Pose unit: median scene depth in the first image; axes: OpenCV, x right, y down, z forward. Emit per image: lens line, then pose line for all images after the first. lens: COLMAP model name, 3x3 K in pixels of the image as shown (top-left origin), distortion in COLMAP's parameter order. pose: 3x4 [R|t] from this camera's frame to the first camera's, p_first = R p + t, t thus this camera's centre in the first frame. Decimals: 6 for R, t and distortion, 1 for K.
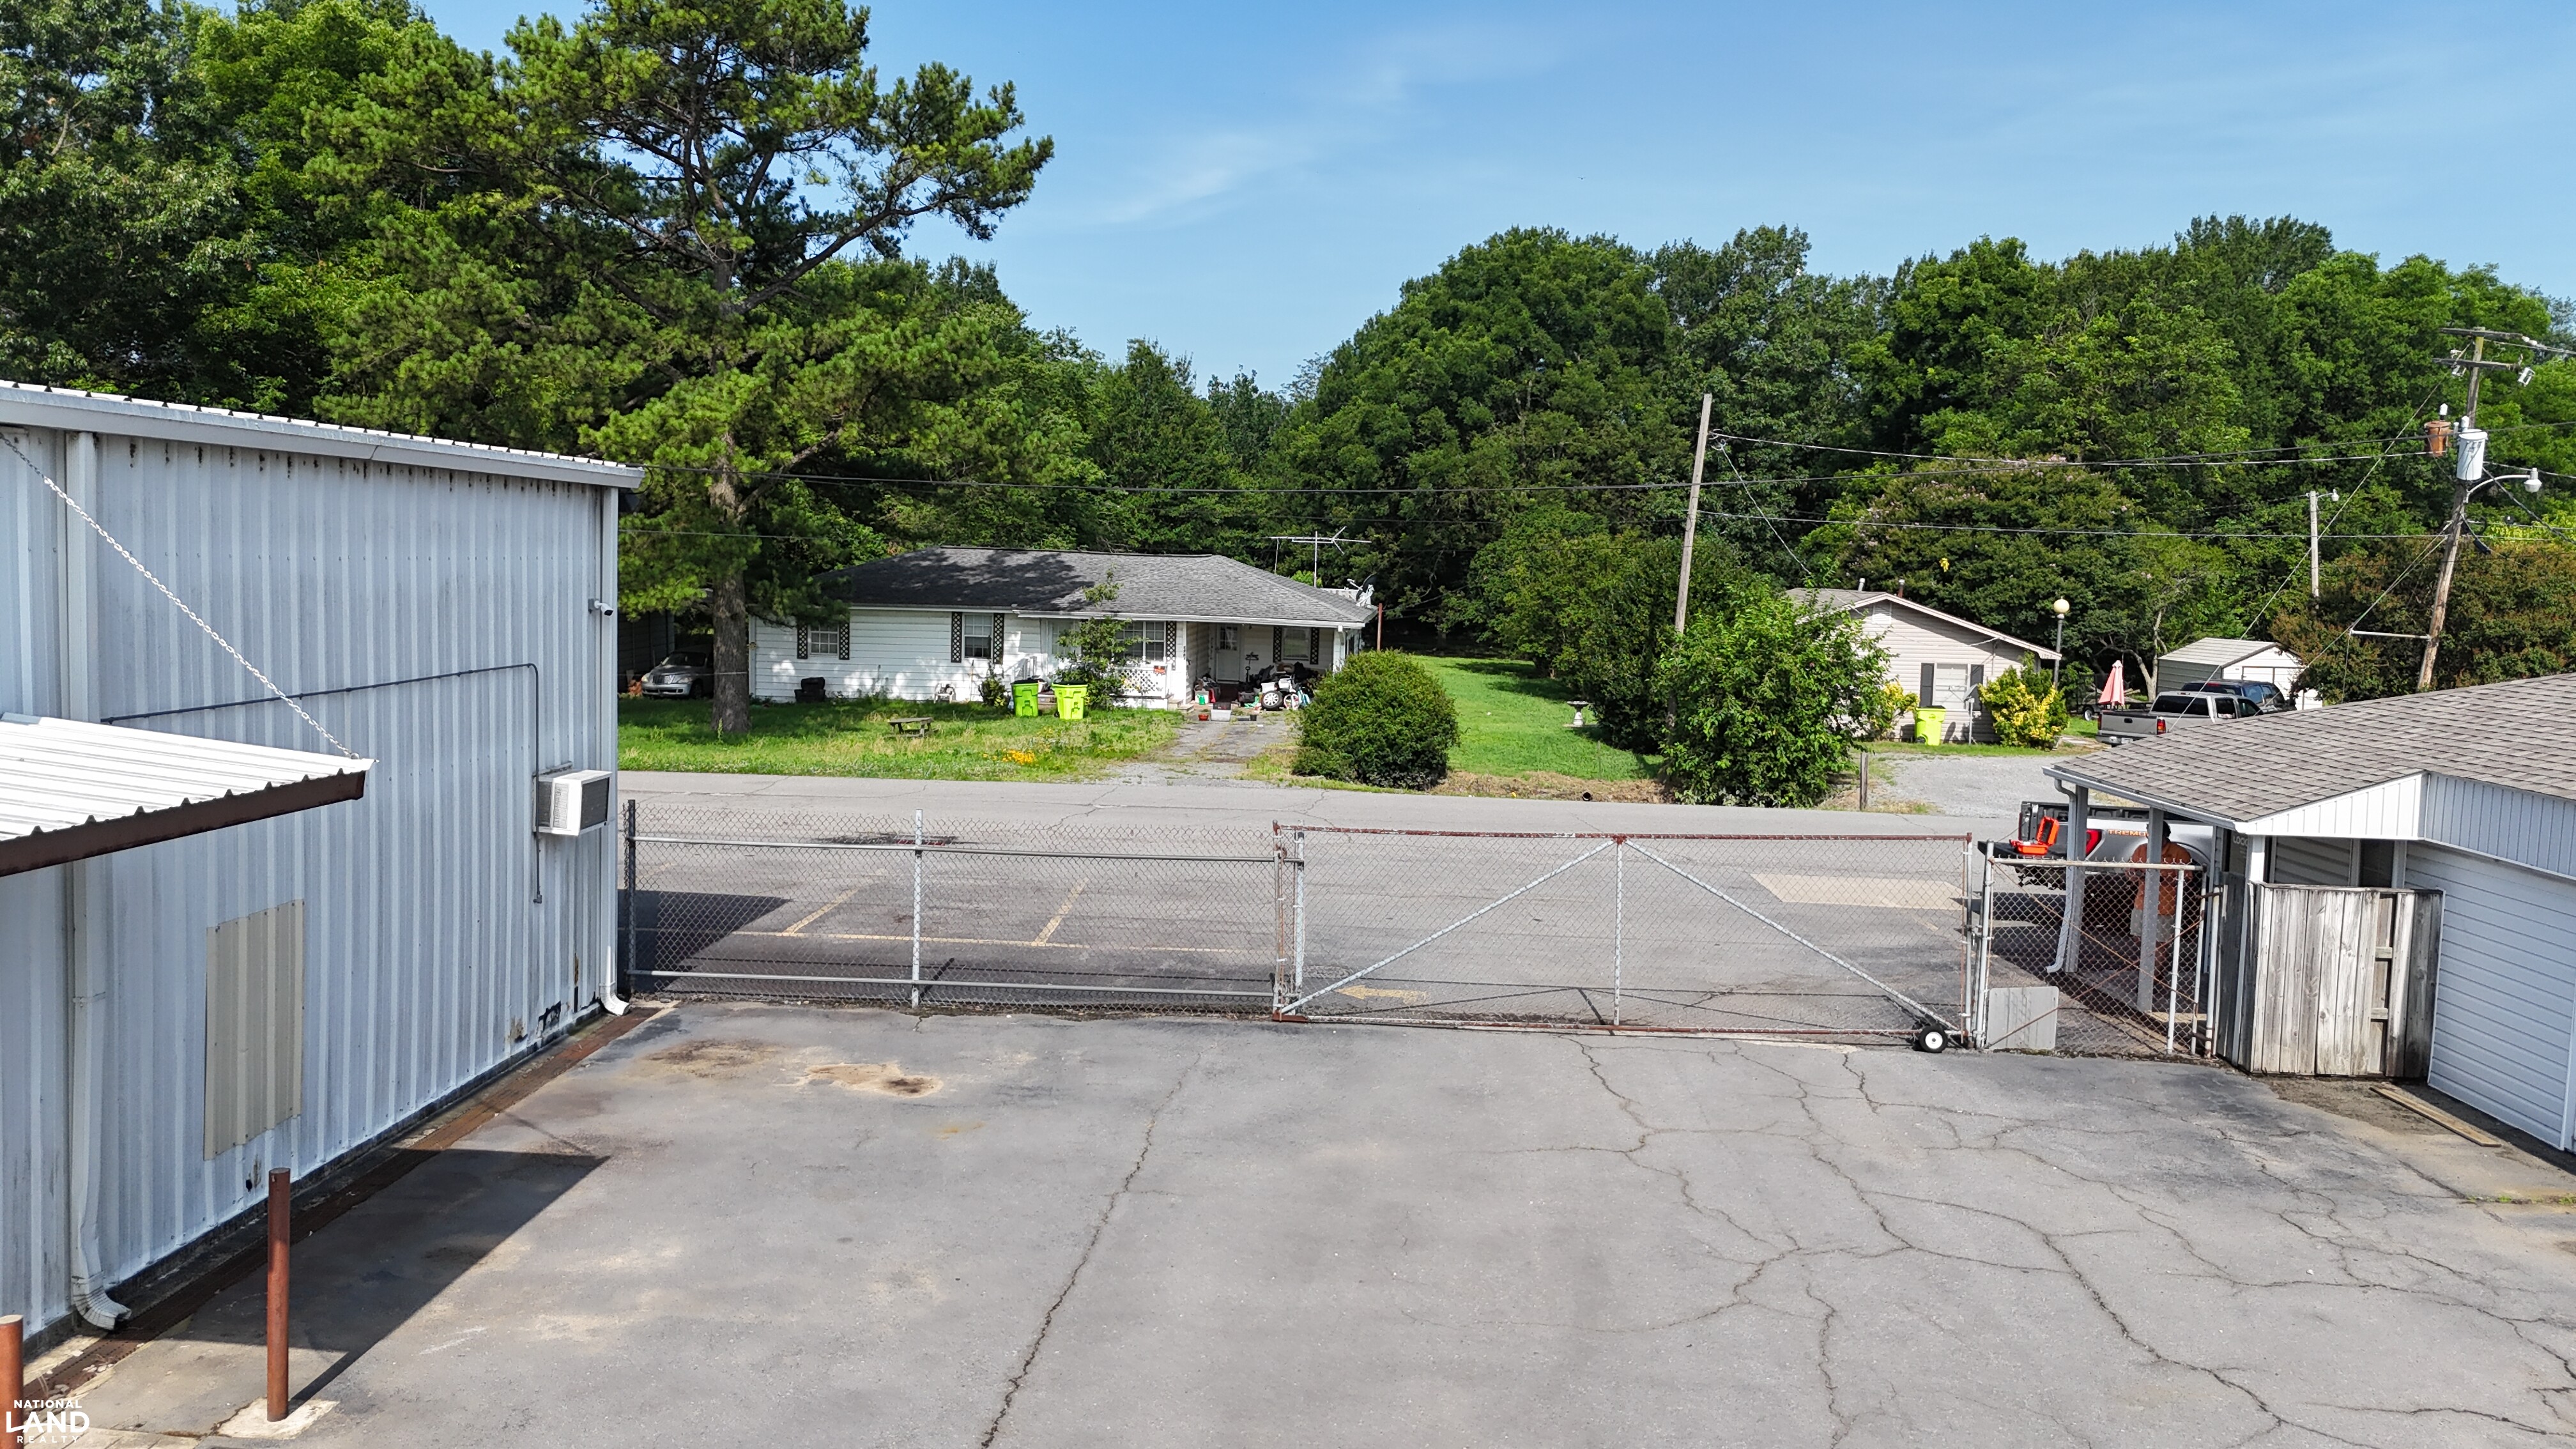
lens RADIAL K [[1897.2, 0, 1281.1], [0, 1897.2, 710.8], [0, 0, 1]] dist [0.066908, -0.057485]
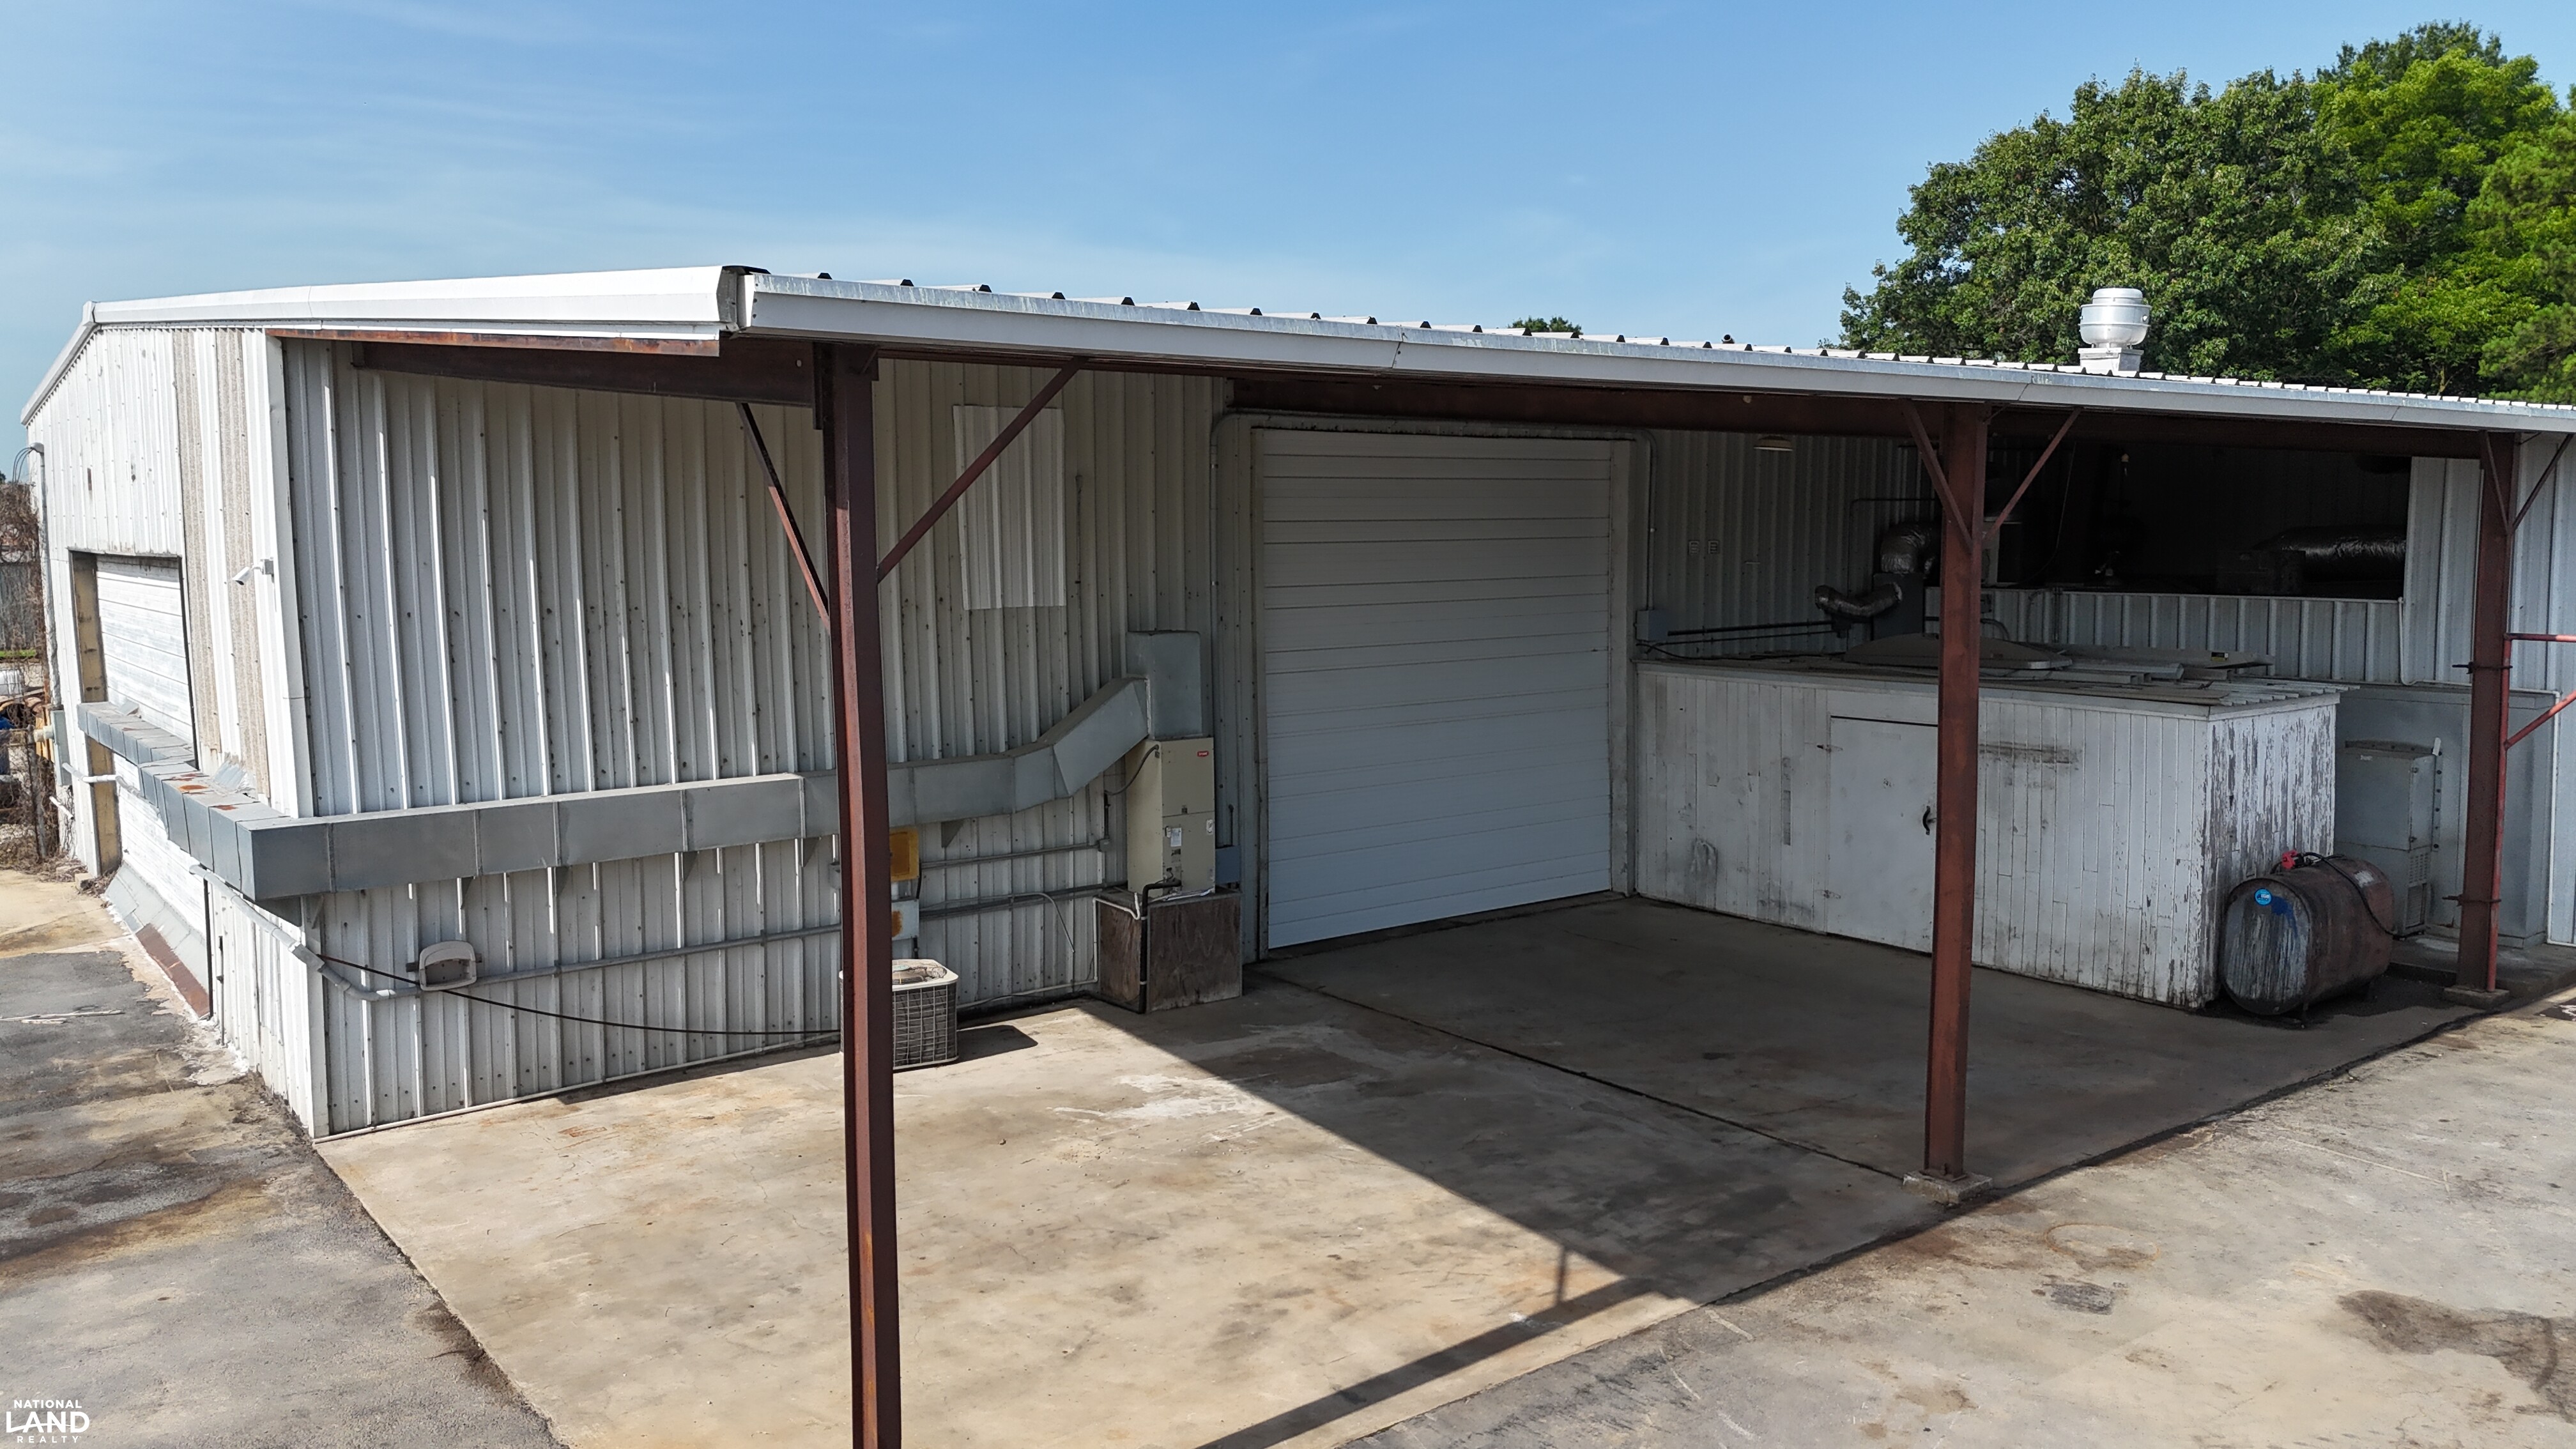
lens RADIAL K [[1897.2, 0, 1298.9], [0, 1897.2, 711.2], [0, 0, 1]] dist [0.066908, -0.057485]
pose [[0.644685, 0.043048, -0.763236, -0.065990], [-0.033055, 0.999049, 0.028427, 0.081798], [0.763734, 0.006903, 0.645495, -0.993079]]
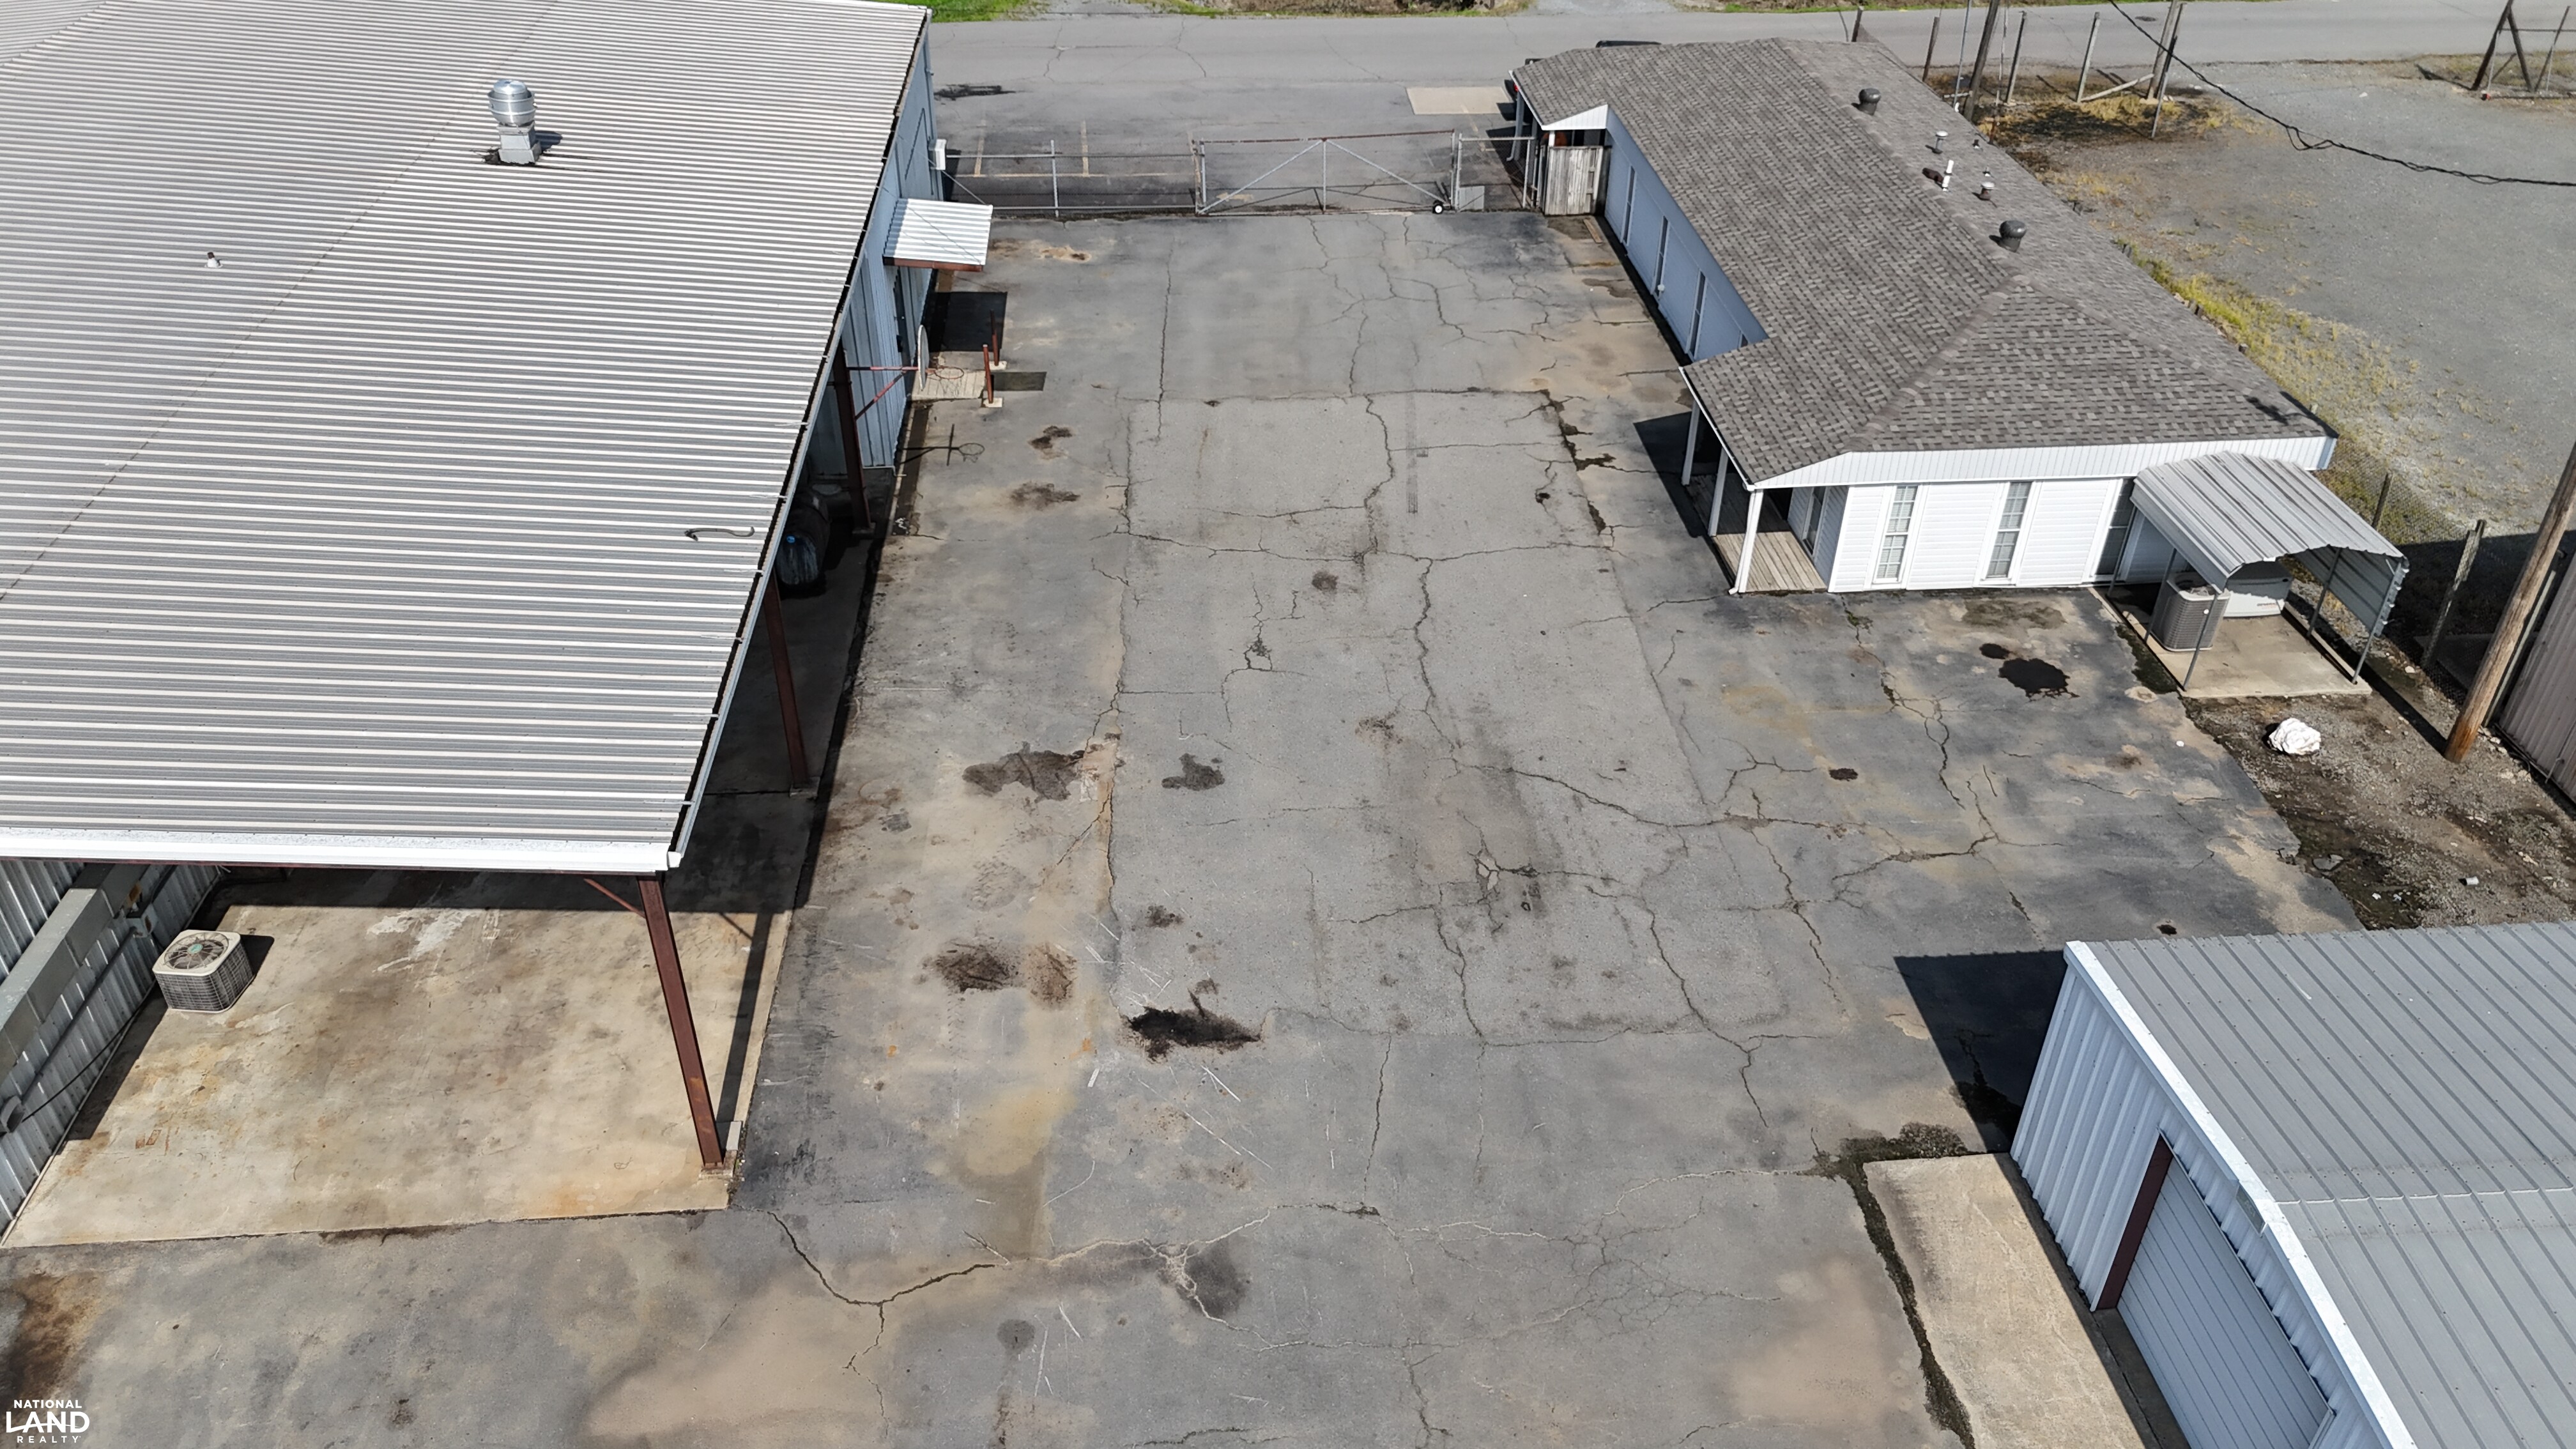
lens RADIAL K [[1897.2, 0, 1286.5], [0, 1897.2, 722.1], [0, 0, 1]] dist [0.066908, -0.057485]
pose [[0.993493, -0.081497, 0.079565, -0.162833], [0.030135, 0.861765, 0.506411, -0.627269], [-0.109838, -0.500718, 0.858614, -1.809554]]
